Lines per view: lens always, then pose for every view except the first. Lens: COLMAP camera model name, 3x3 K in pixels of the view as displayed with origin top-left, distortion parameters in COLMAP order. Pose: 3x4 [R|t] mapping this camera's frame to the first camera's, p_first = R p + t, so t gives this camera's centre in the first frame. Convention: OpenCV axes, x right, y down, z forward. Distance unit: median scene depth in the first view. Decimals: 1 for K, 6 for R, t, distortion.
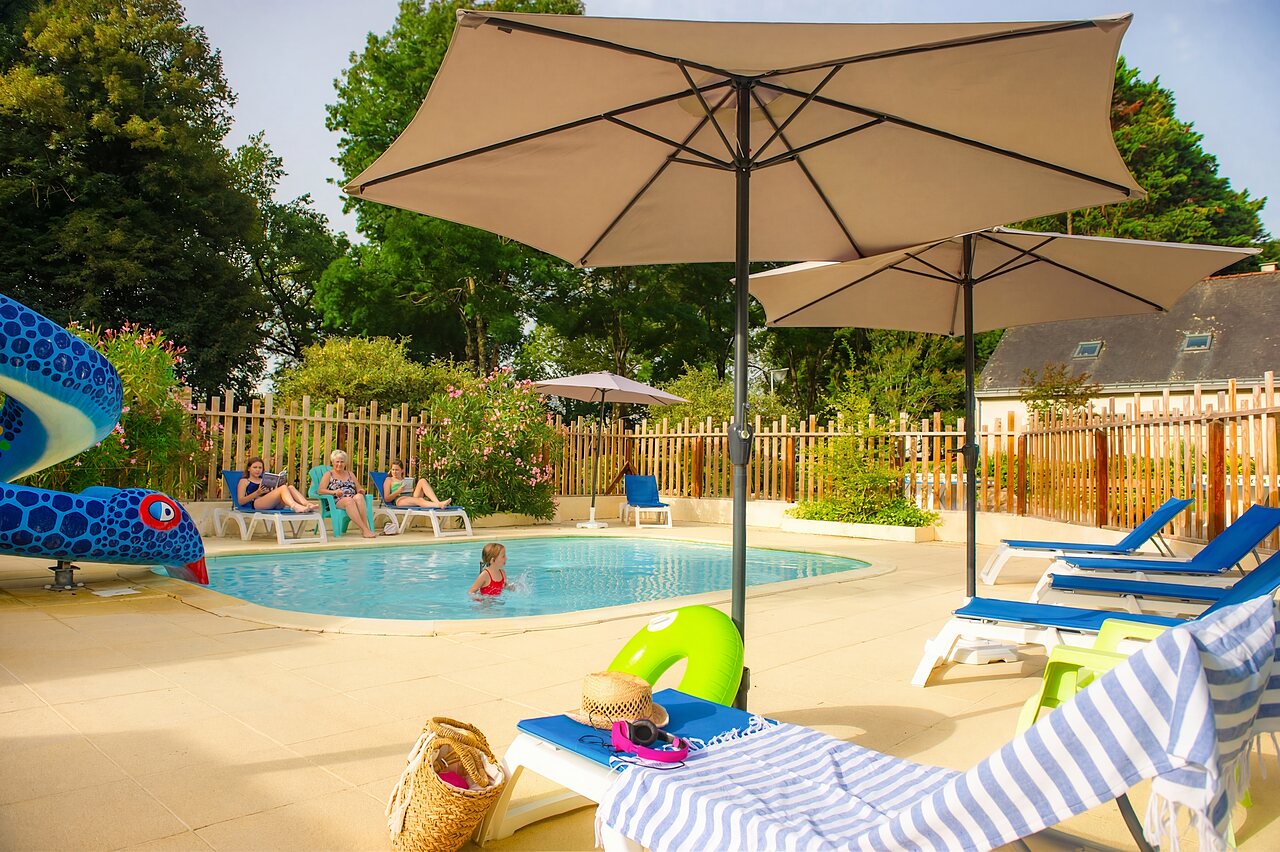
lens RADIAL K [[862.7, 0, 578.7], [0, 862.7, 423.7], [0, 0, 1]] dist [-0.014458, -0.034151]
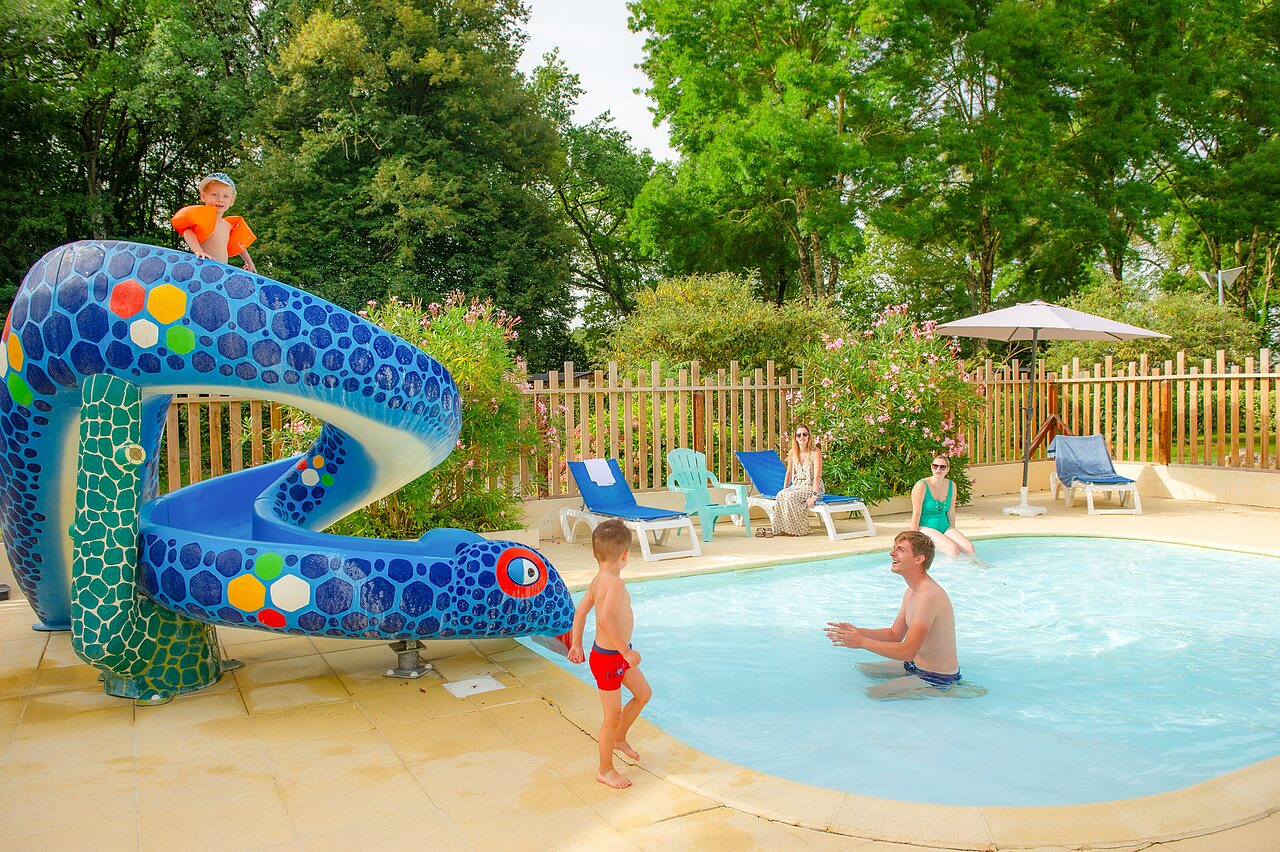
lens RADIAL K [[862.7, 0, 578.7], [0, 862.7, 423.7], [0, 0, 1]] dist [-0.014458, -0.034151]
pose [[0.946315, -0.020417, -0.322600, -0.081578], [0.053690, 0.994068, 0.094580, -0.036048], [0.318755, -0.106822, 0.941798, 0.136452]]
